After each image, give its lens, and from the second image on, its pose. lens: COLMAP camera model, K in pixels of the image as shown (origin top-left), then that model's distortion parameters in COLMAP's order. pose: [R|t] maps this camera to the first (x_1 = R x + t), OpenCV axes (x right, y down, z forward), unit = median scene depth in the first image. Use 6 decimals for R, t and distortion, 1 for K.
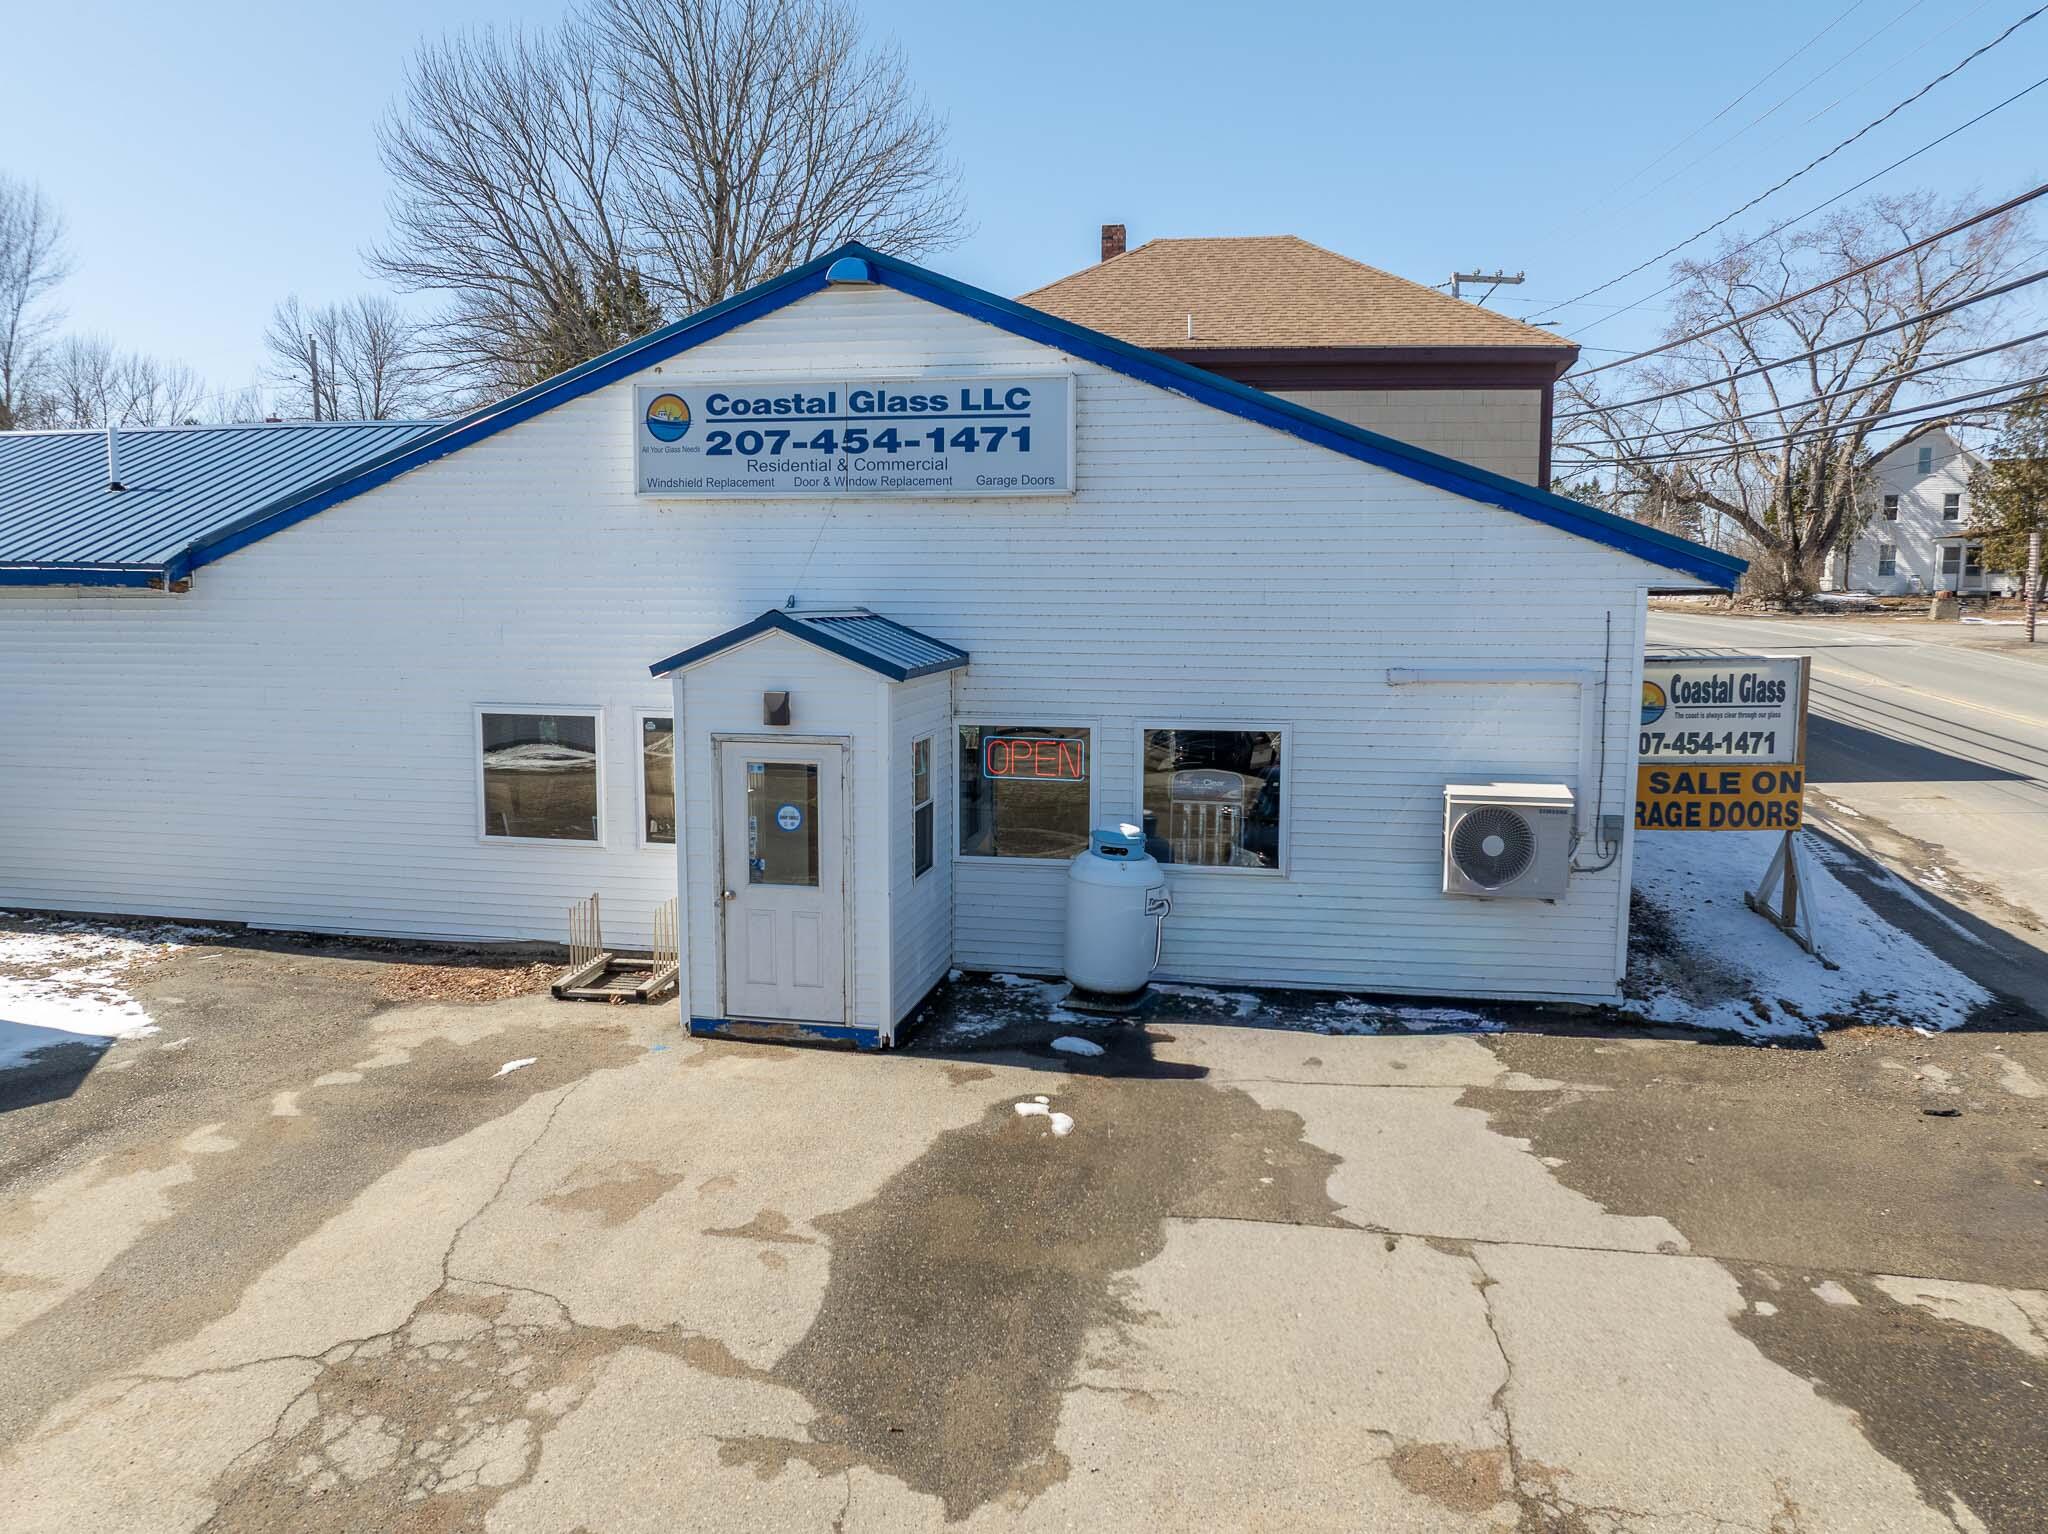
lens RADIAL K [[1440.6, 0, 1025.9], [0, 1440.6, 769.8], [0, 0, 1]] dist [-0.024632, -0.019084]
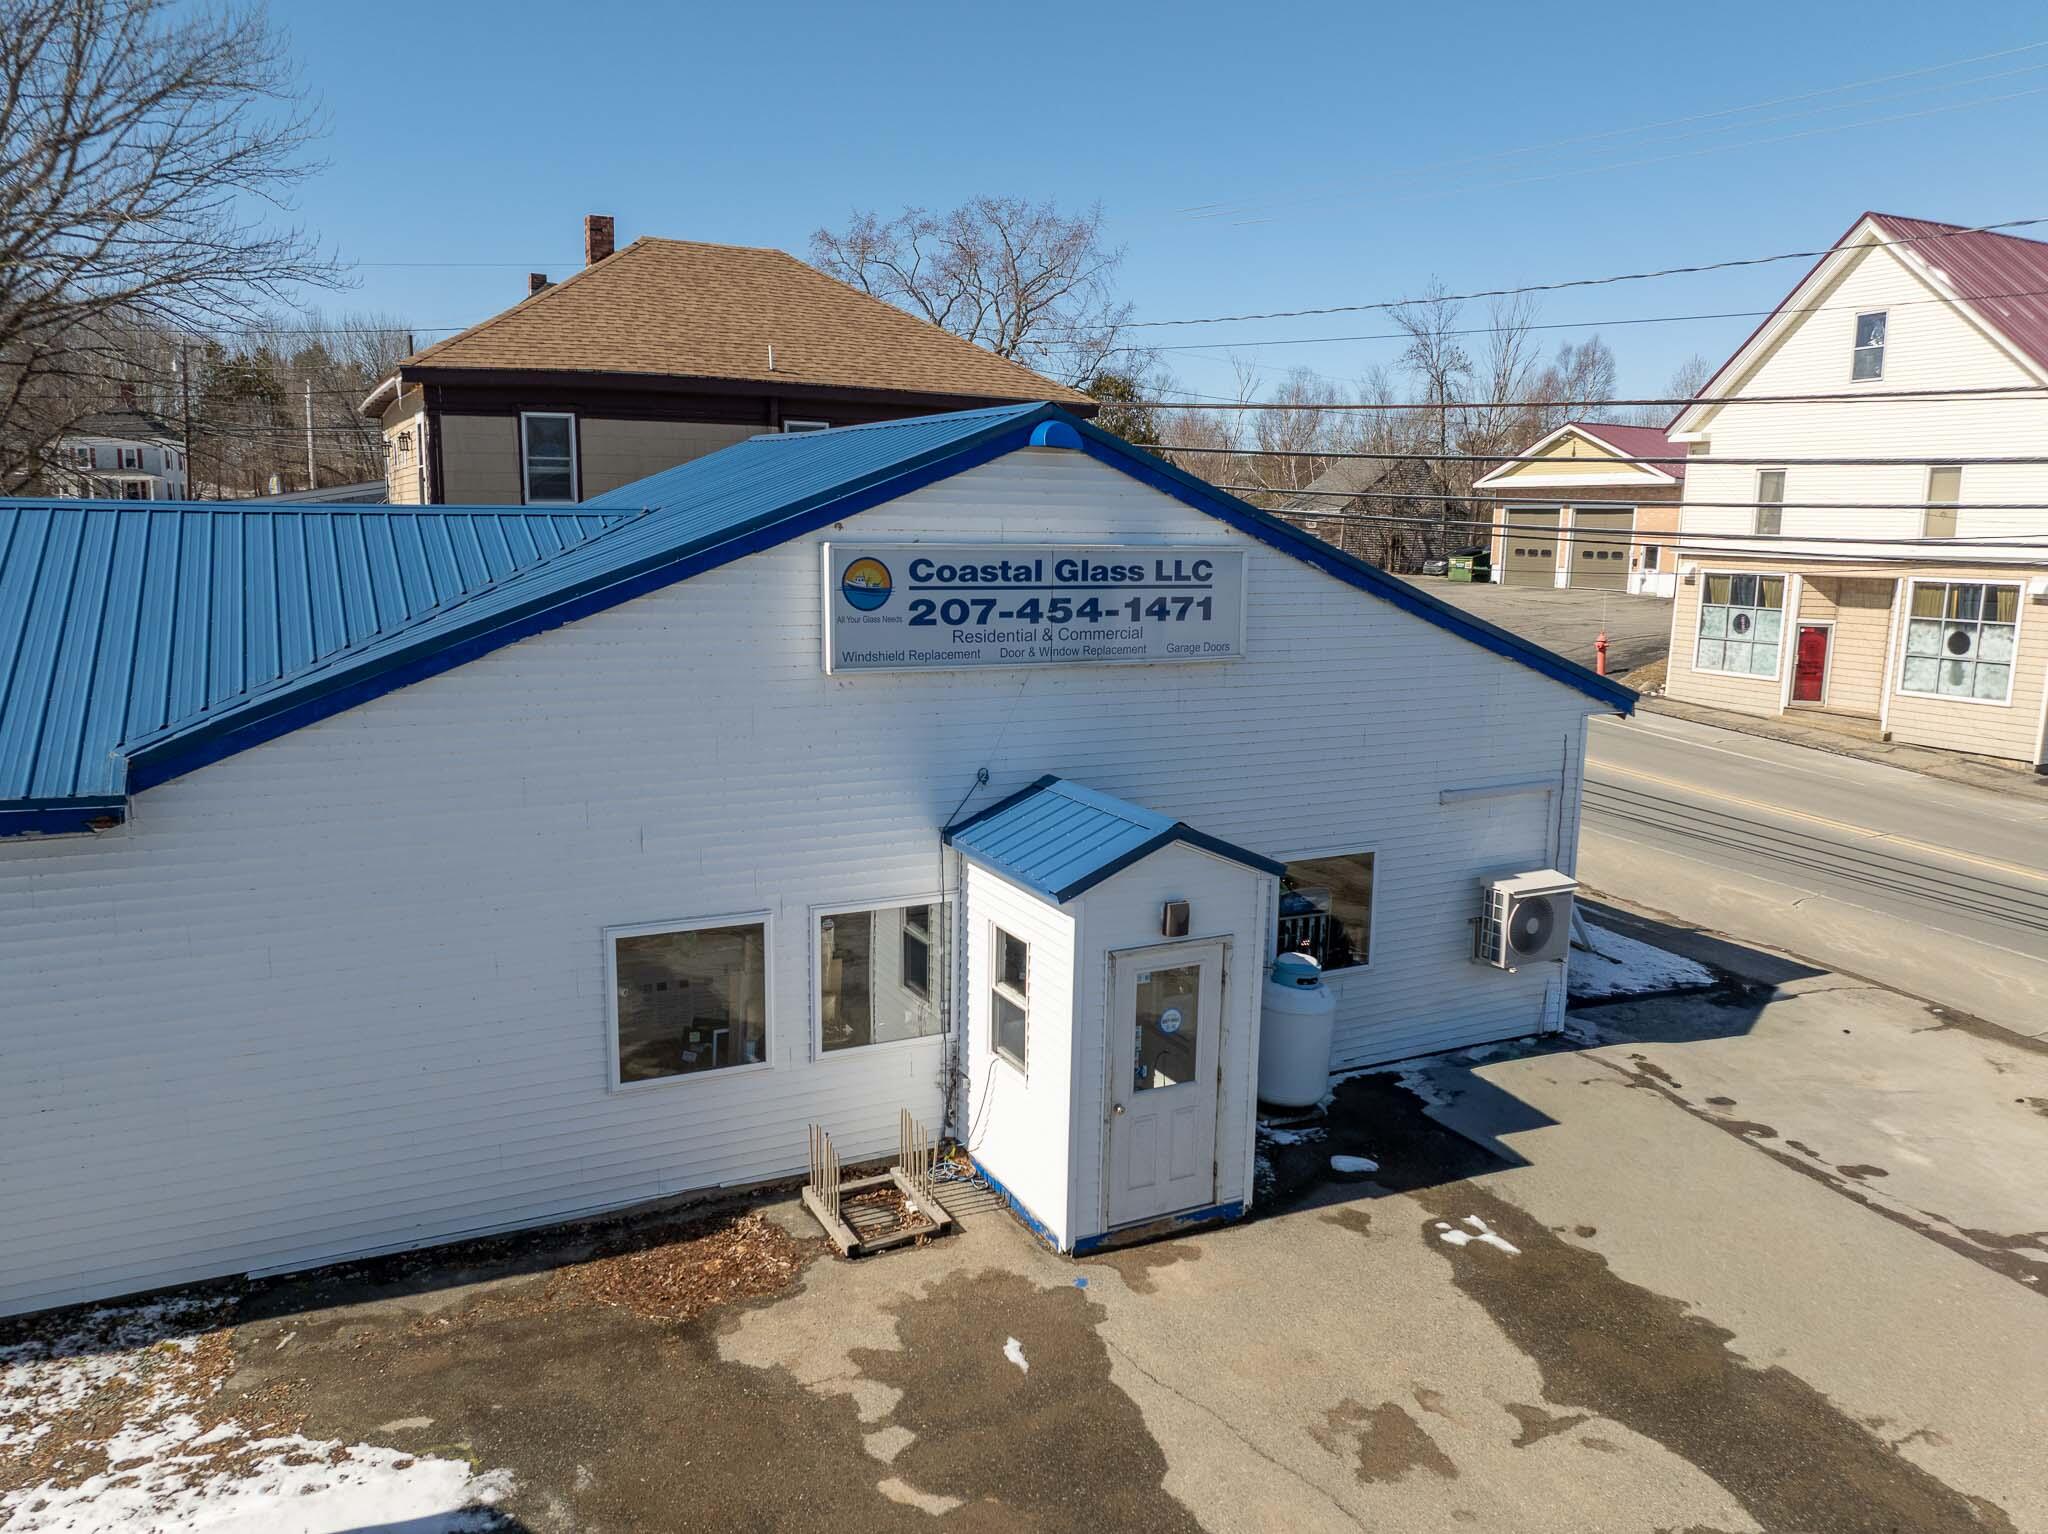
lens RADIAL K [[1445.0, 0, 1026.1], [0, 1445.0, 765.1], [0, 0, 1]] dist [-0.040860, 0.008337]
pose [[0.789475, -0.096626, 0.606129, -0.743507], [0.061545, 0.995016, 0.078458, -0.203776], [-0.610689, -0.024636, 0.791487, 0.239835]]
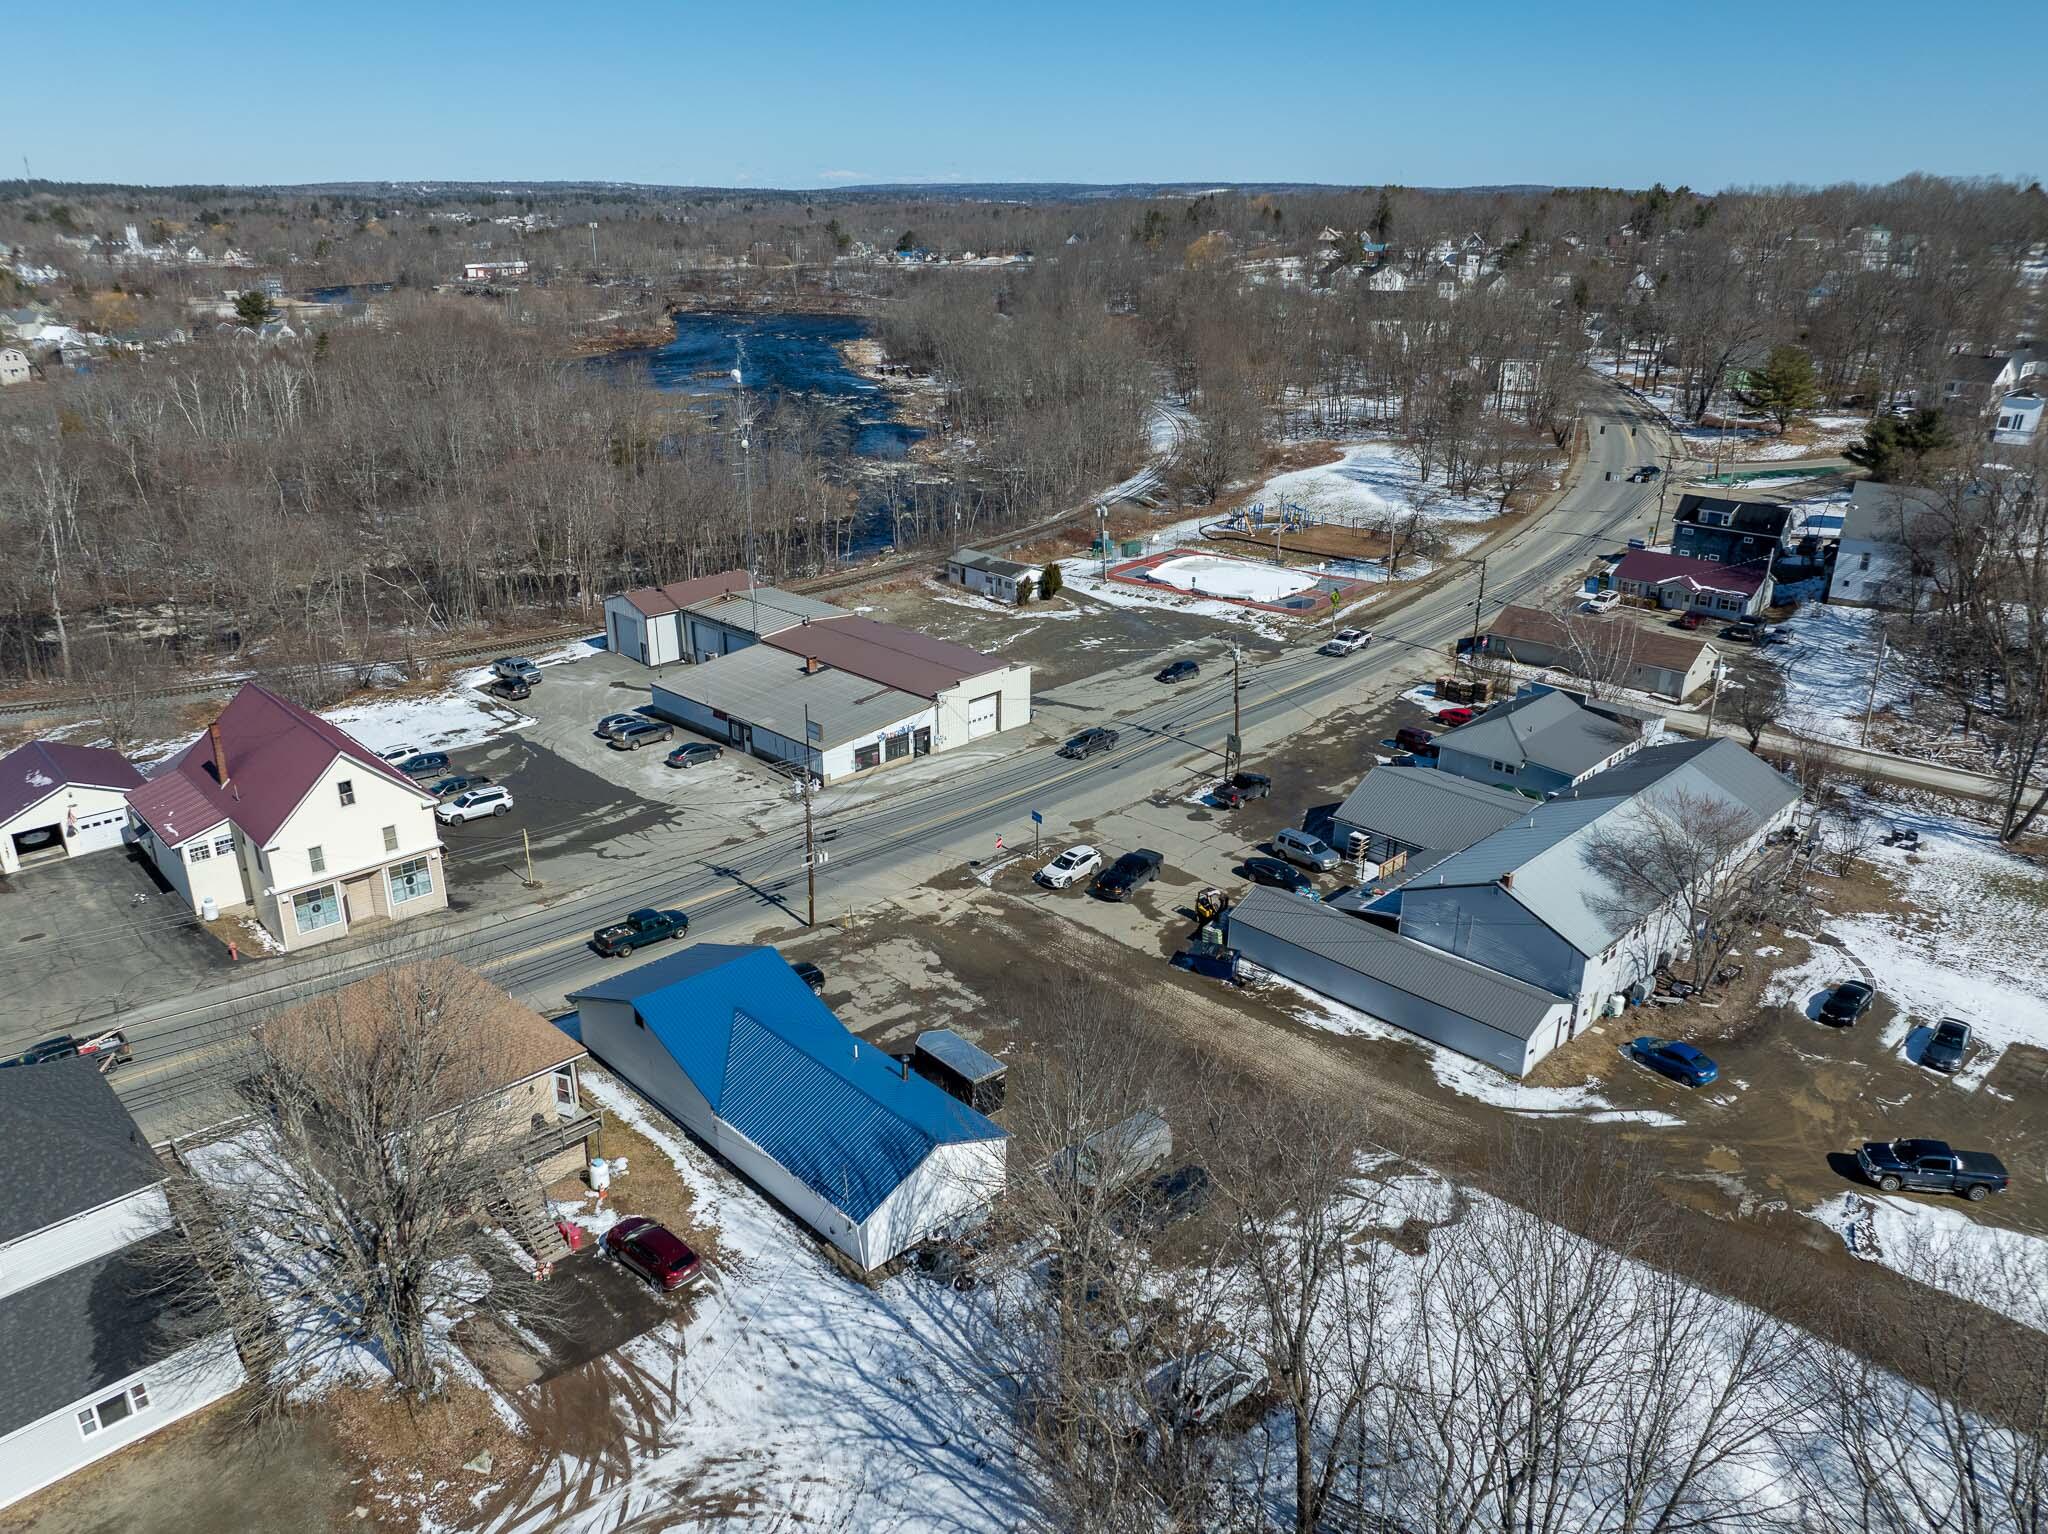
lens RADIAL K [[1440.6, 0, 1025.9], [0, 1440.6, 769.8], [0, 0, 1]] dist [-0.024632, -0.019084]
pose [[-0.824759, -0.221375, 0.520351, -4.056339], [0.051141, 0.887216, 0.458511, -3.801389], [-0.563167, 0.404772, -0.720418, 4.517432]]
